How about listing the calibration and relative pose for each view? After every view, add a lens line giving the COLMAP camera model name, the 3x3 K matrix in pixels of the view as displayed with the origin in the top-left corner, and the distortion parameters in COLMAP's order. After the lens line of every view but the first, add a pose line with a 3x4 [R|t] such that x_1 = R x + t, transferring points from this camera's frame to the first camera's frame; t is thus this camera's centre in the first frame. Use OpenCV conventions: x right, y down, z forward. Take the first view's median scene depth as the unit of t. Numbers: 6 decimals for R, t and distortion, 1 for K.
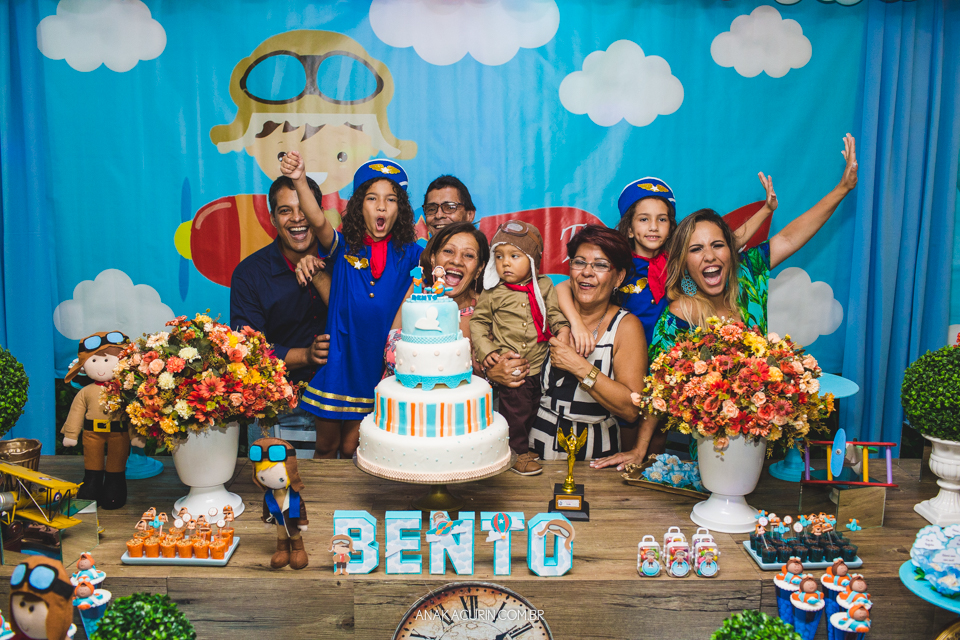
lens RADIAL K [[926.2, 0, 480.0], [0, 926.2, 320.0], [0, 0, 1]] dist [-0.106362, 0.142726]
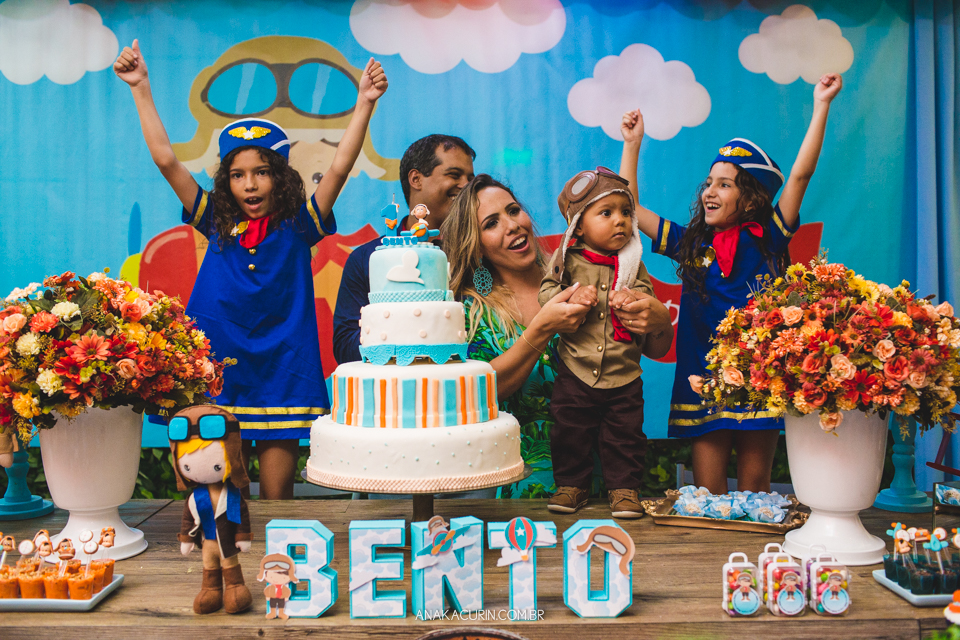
lens RADIAL K [[926.2, 0, 480.0], [0, 926.2, 320.0], [0, 0, 1]] dist [-0.106362, 0.142726]
pose [[0.999864, -0.016281, -0.002696, 0.003863], [0.015694, 0.988584, -0.149853, 0.157597], [0.005105, 0.149791, 0.988705, 0.314072]]
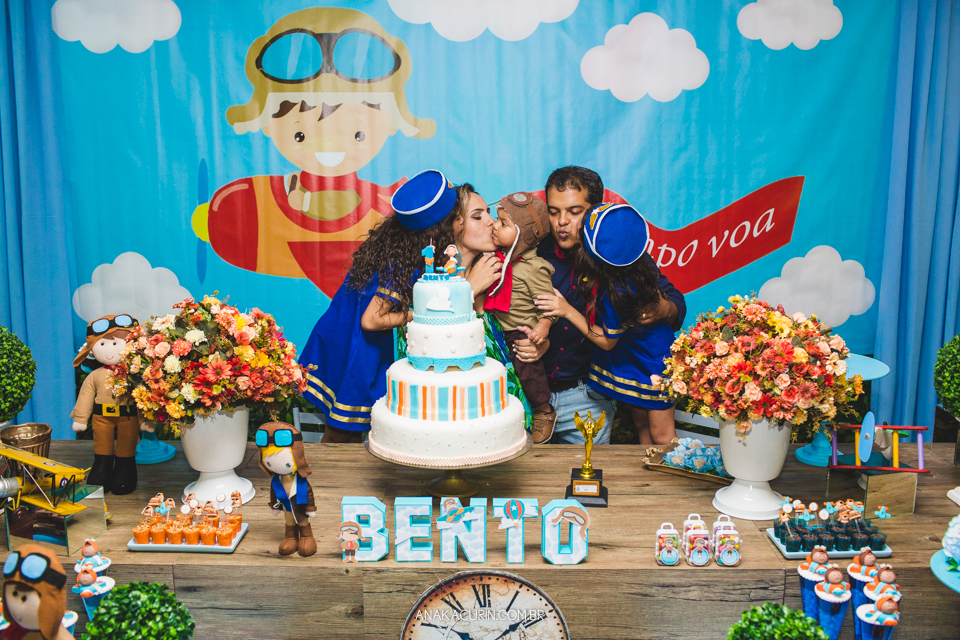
lens RADIAL K [[926.2, 0, 480.0], [0, 926.2, 320.0], [0, 0, 1]] dist [-0.106362, 0.142726]
pose [[0.999438, -0.004612, -0.033193, 0.019142], [0.005236, 0.999811, 0.018732, 0.002483], [0.033101, -0.018895, 0.999273, 0.032401]]
